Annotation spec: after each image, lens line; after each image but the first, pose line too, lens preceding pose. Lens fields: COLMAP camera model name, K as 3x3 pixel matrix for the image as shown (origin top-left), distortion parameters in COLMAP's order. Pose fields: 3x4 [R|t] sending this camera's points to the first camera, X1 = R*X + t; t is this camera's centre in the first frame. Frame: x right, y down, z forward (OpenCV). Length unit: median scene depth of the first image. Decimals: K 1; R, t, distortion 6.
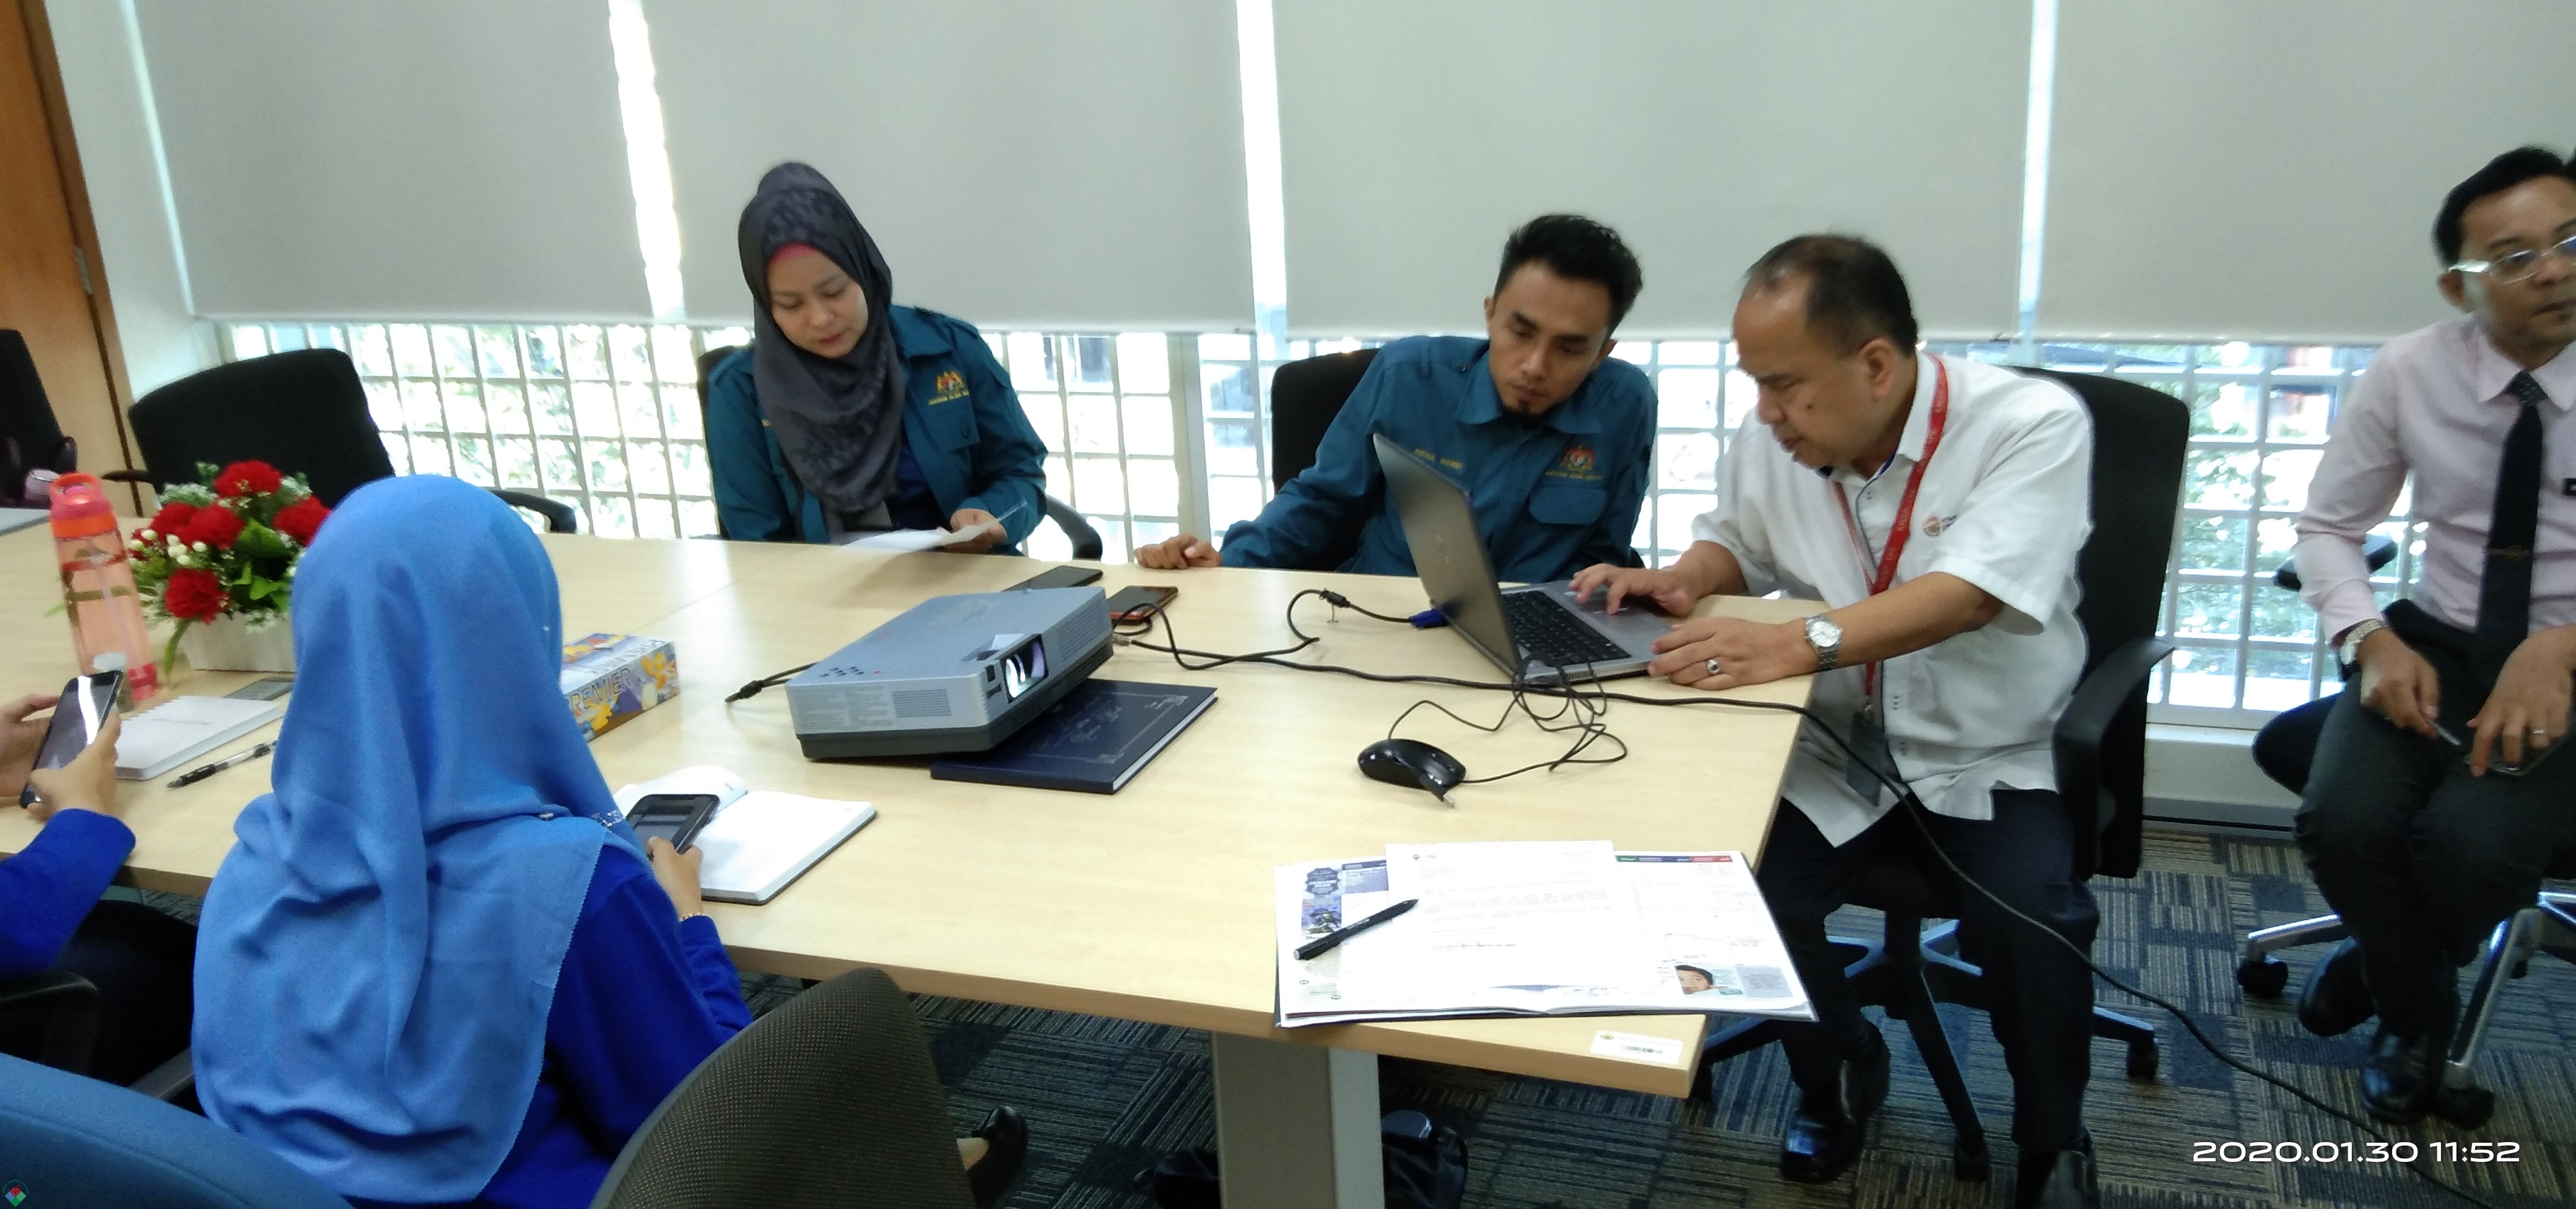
lens RADIAL K [[2065.9, 0, 1280.9], [0, 2065.9, 602.6], [0, 0, 1]] dist [0.096512, -0.228751]
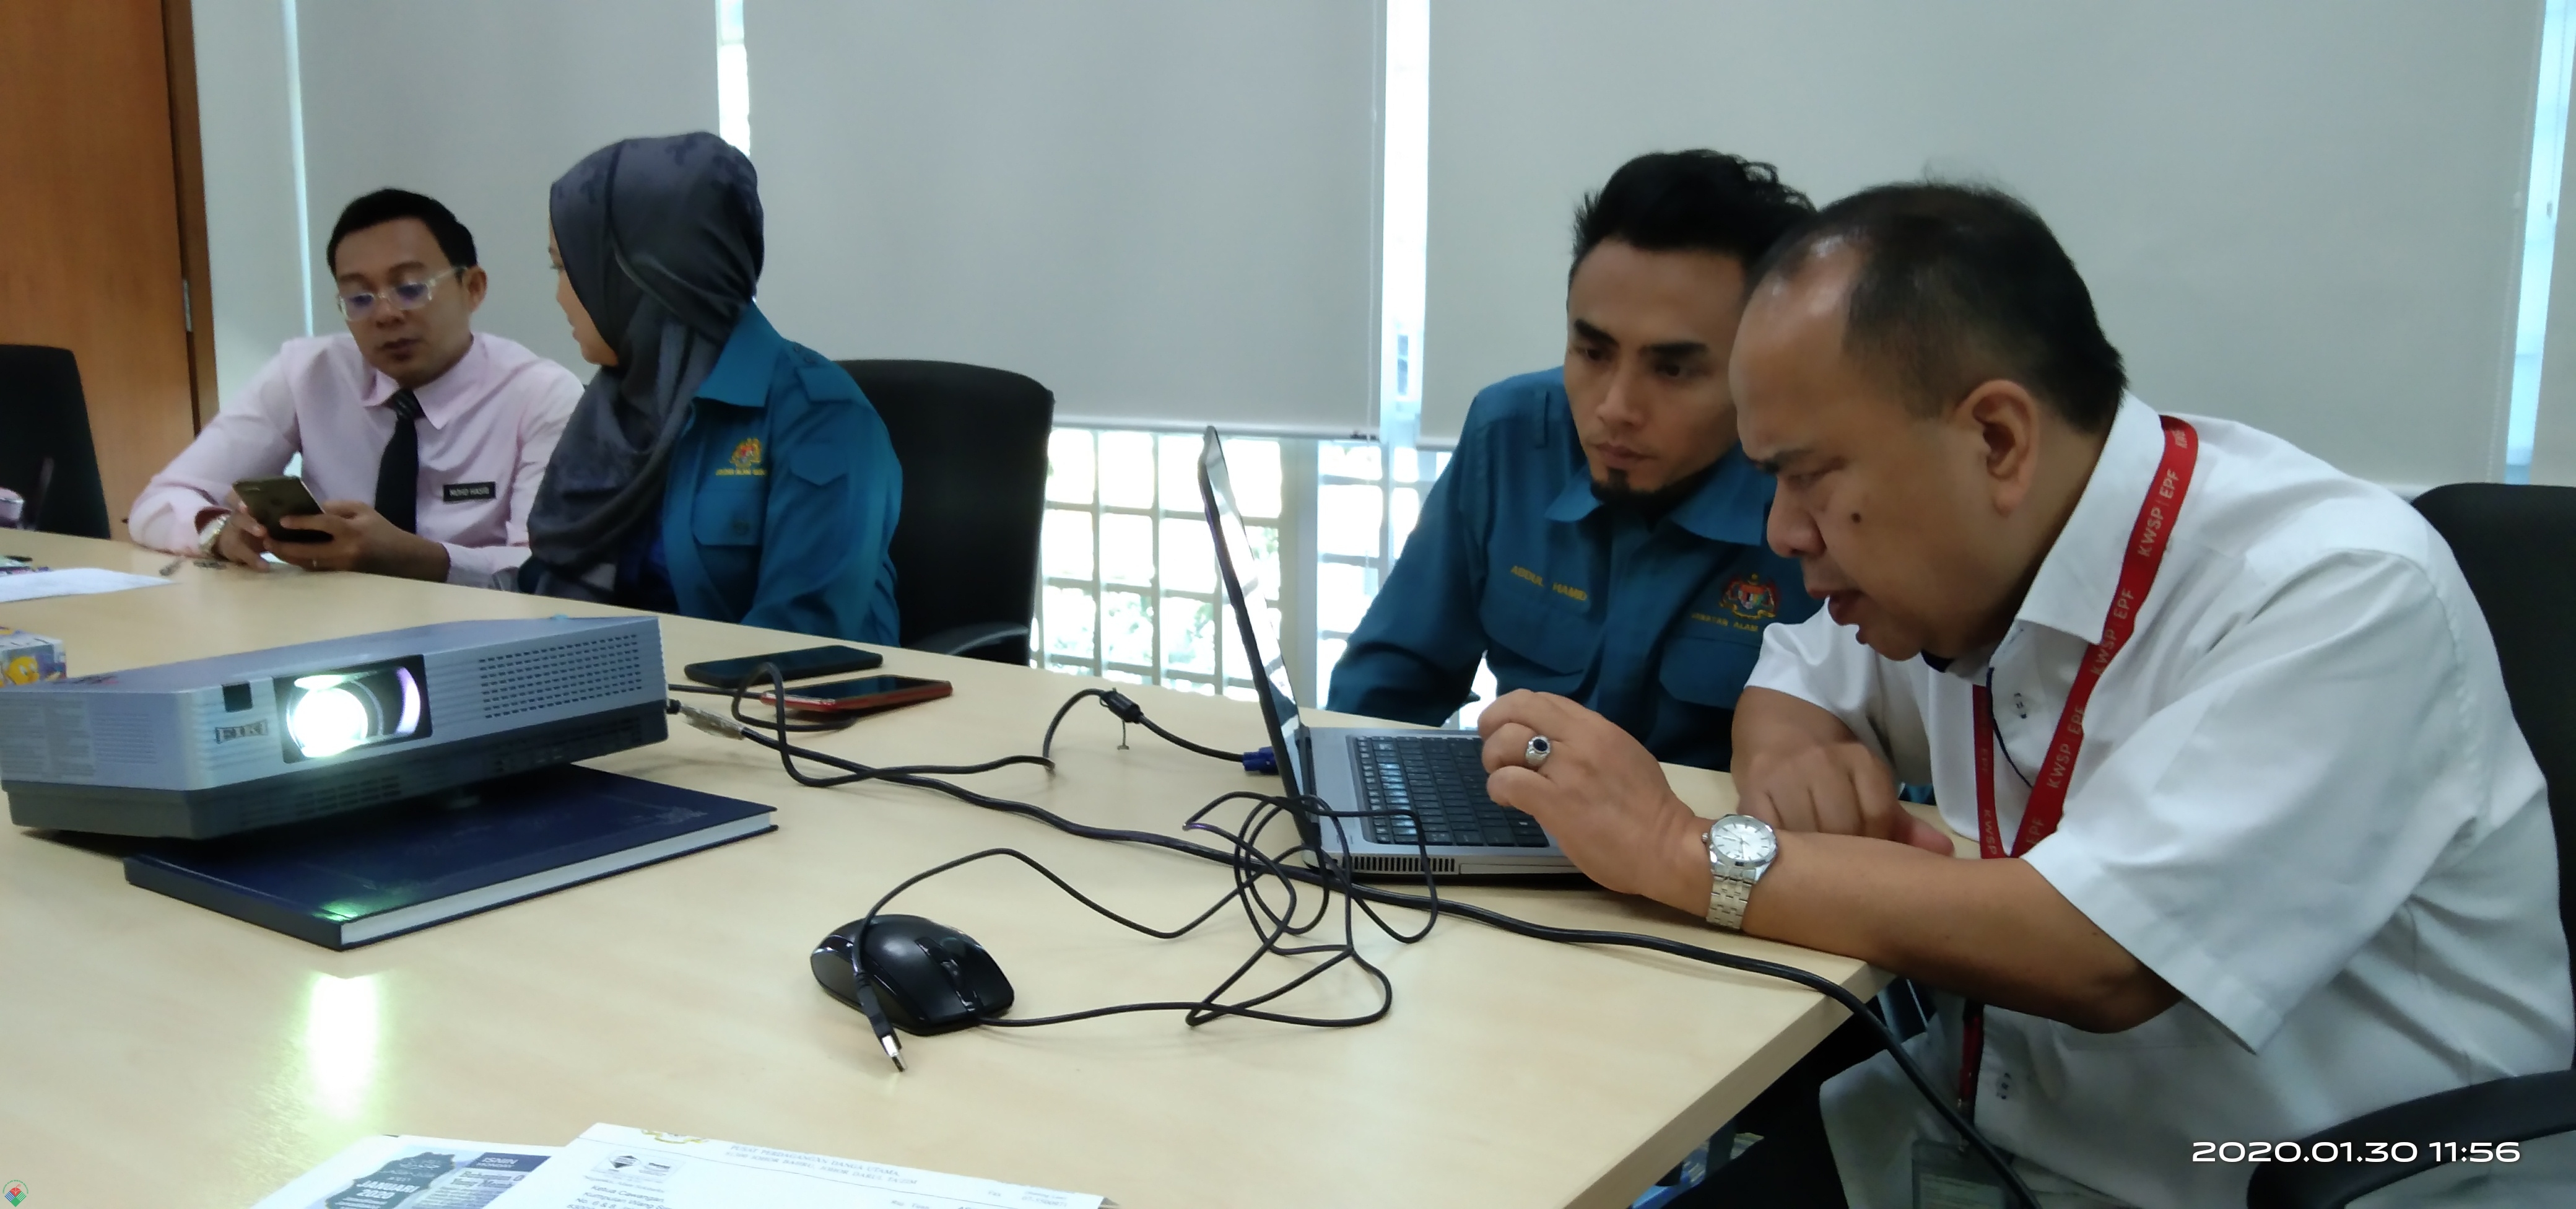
lens RADIAL K [[2065.9, 0, 1280.9], [0, 2065.9, 602.6], [0, 0, 1]] dist [0.096512, -0.228751]
pose [[0.966150, 0.098541, -0.238421, 0.216372], [-0.132505, 0.982504, -0.130874, 0.041780], [0.221353, 0.158036, 0.962303, 0.500167]]
